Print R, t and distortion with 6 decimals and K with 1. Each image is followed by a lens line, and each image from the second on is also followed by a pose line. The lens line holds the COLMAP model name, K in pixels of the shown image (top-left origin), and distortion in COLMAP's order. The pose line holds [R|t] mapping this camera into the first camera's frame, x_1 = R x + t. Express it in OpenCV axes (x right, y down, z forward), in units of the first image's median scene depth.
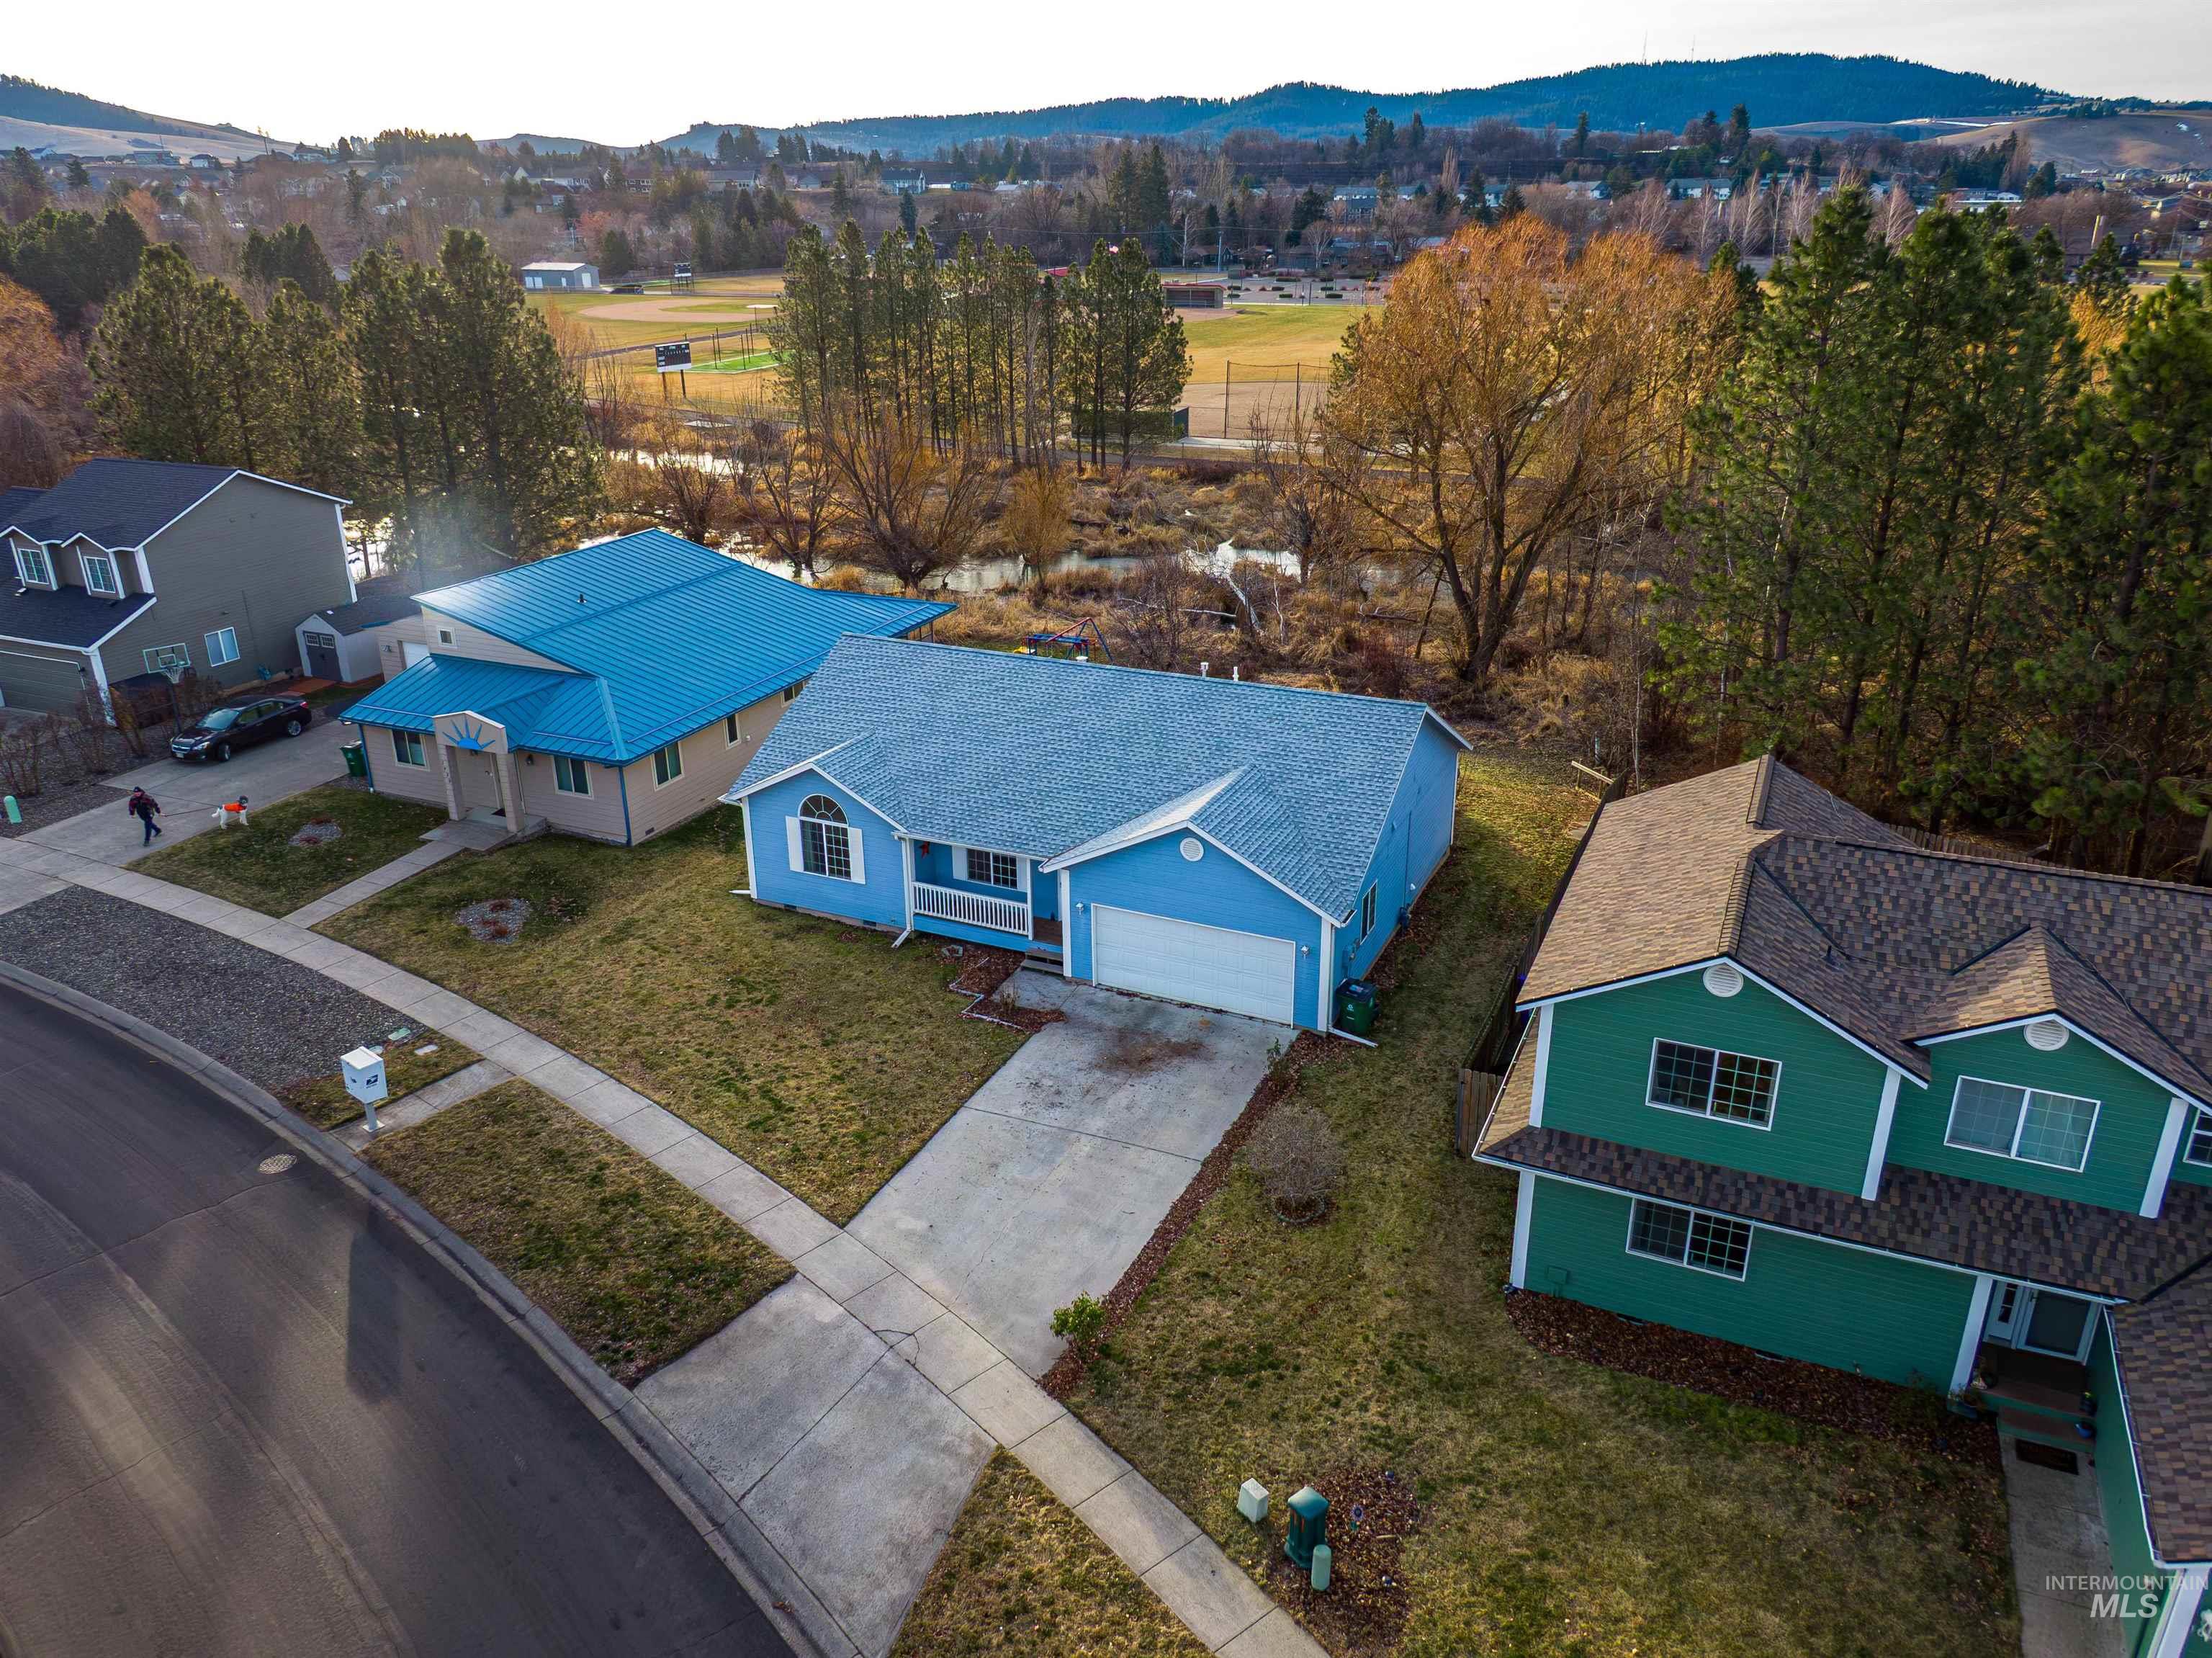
lens RADIAL K [[1561.4, 0, 1106.0], [0, 1561.4, 829.0], [0, 0, 1]] dist [0.021185, -0.022121]
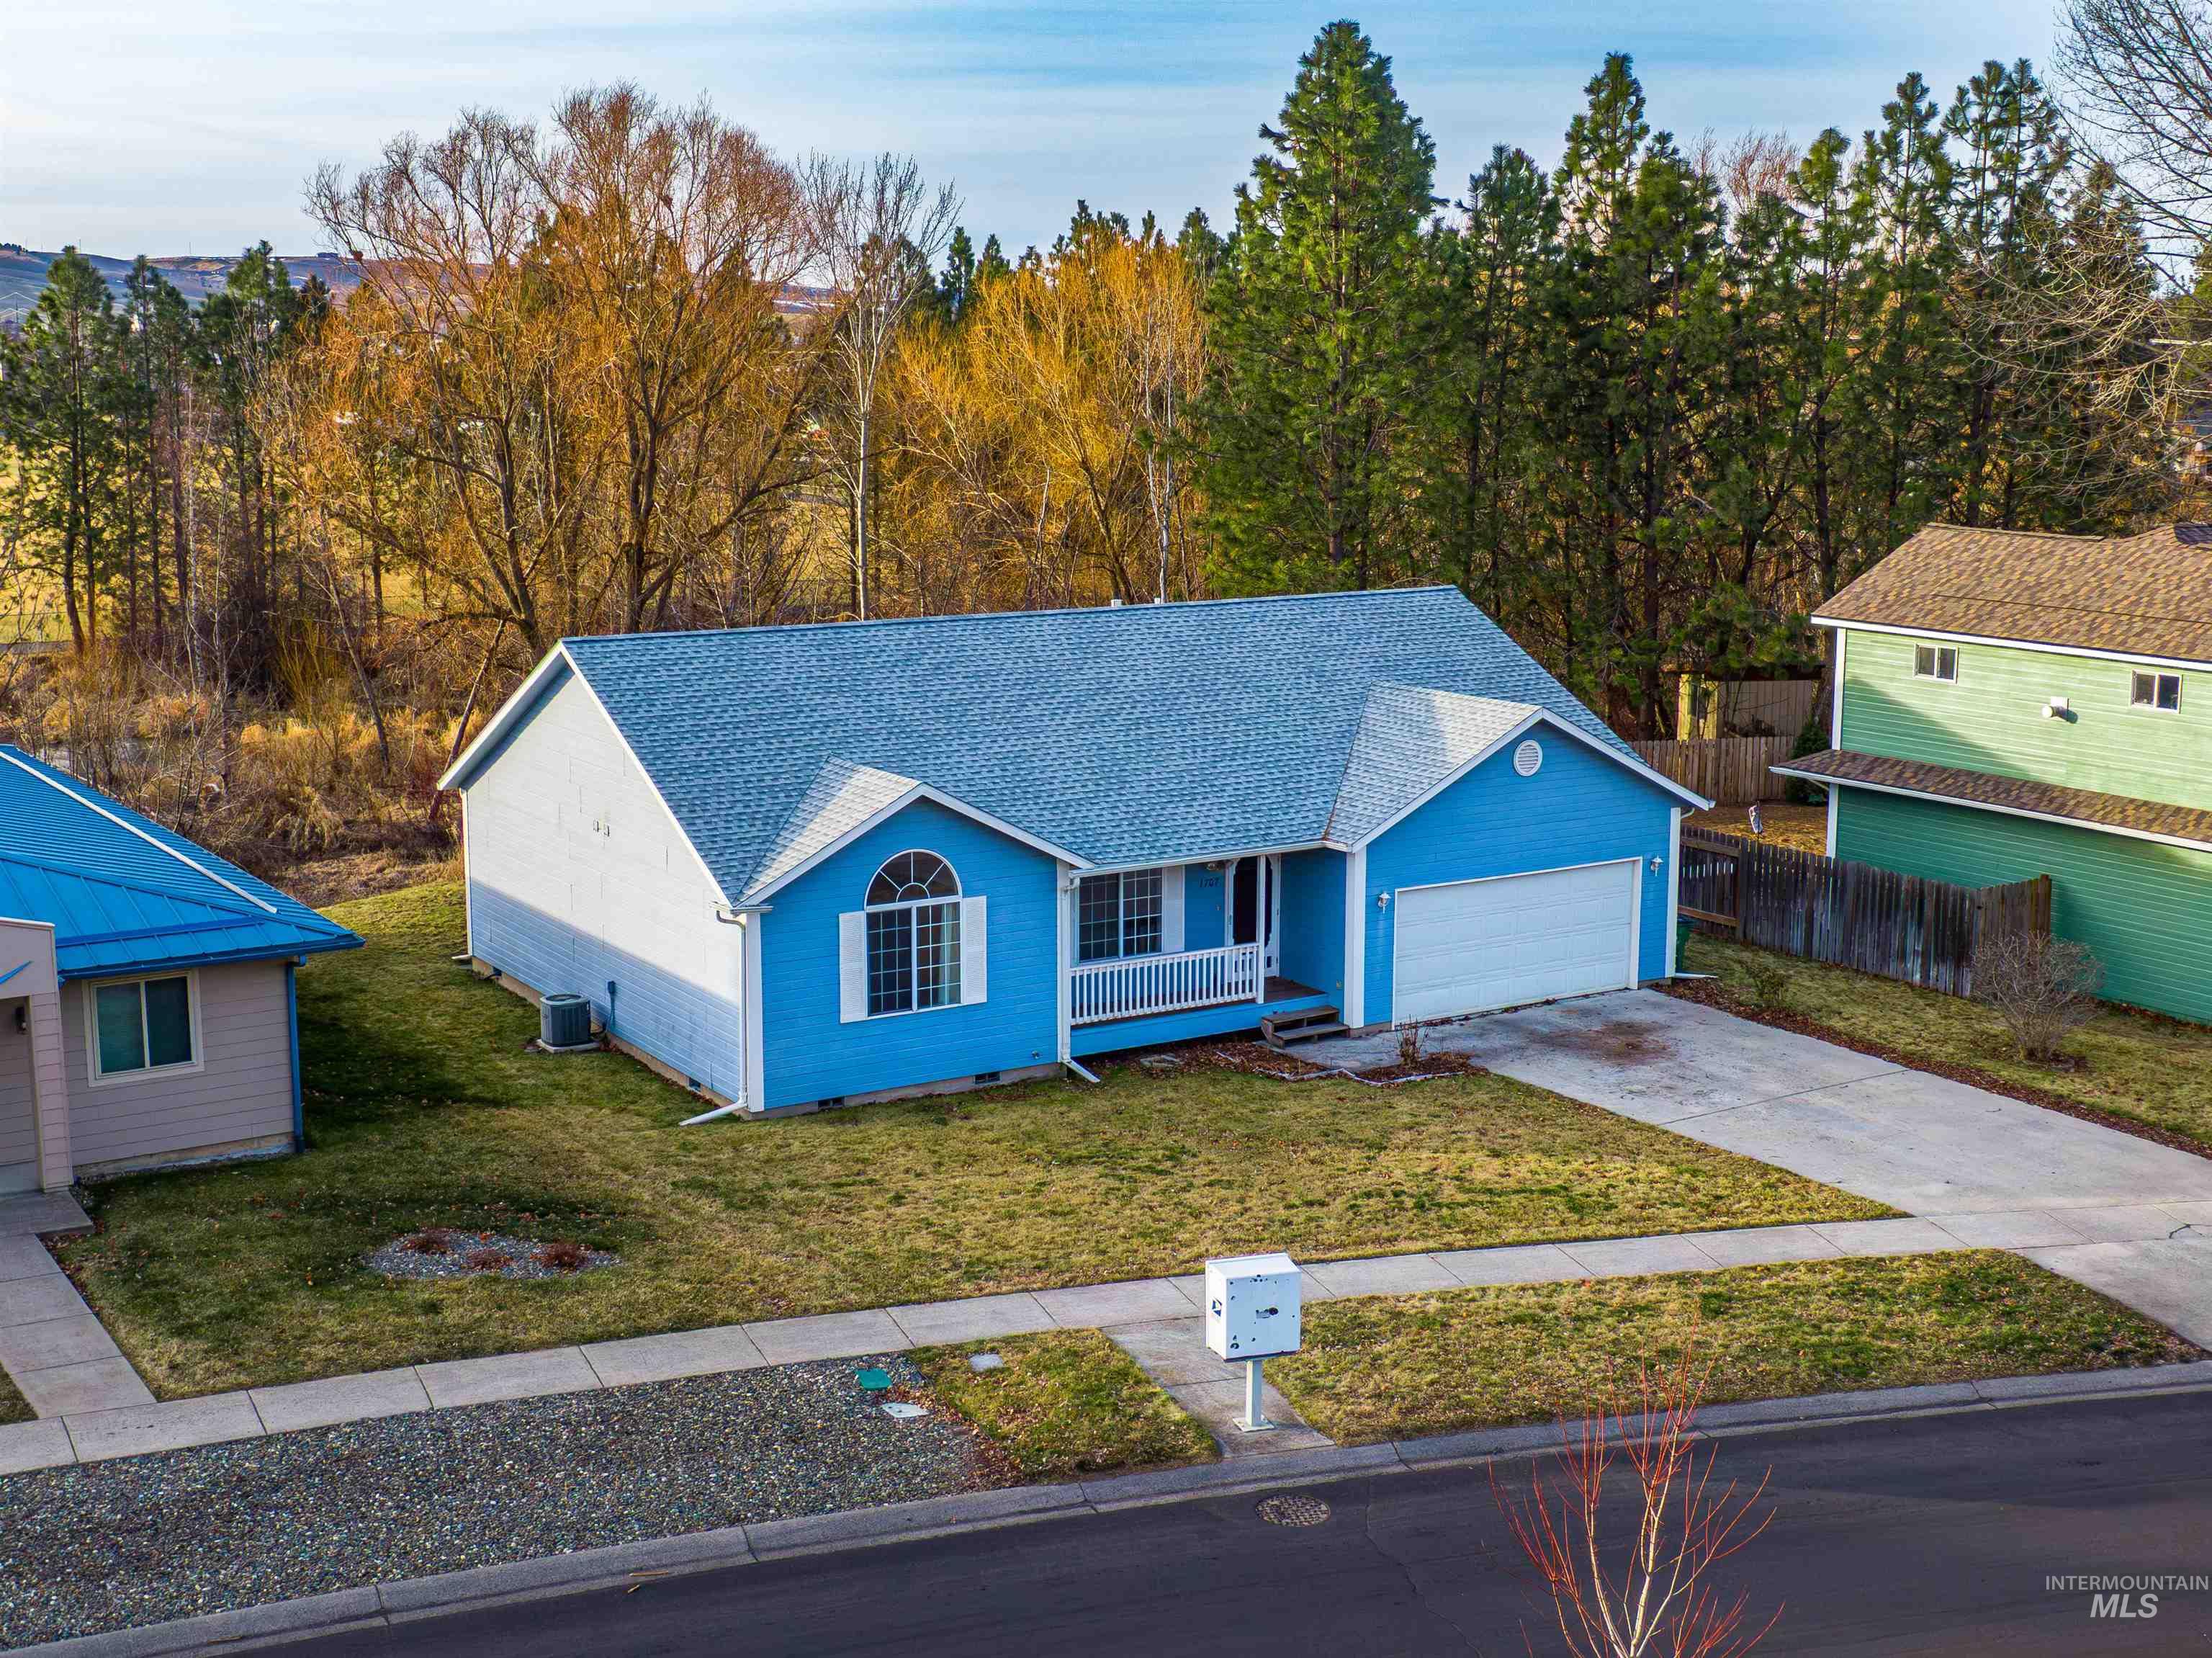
lens RADIAL K [[2690.0, 0, 1106.0], [0, 2690.0, 829.0], [0, 0, 1]] dist [-0.009257, -0.060252]
pose [[0.546574, -0.139567, 0.825699, -0.912518], [0.313885, 0.948273, -0.047492, 0.036185], [-0.776359, 0.285132, 0.562109, 0.426365]]
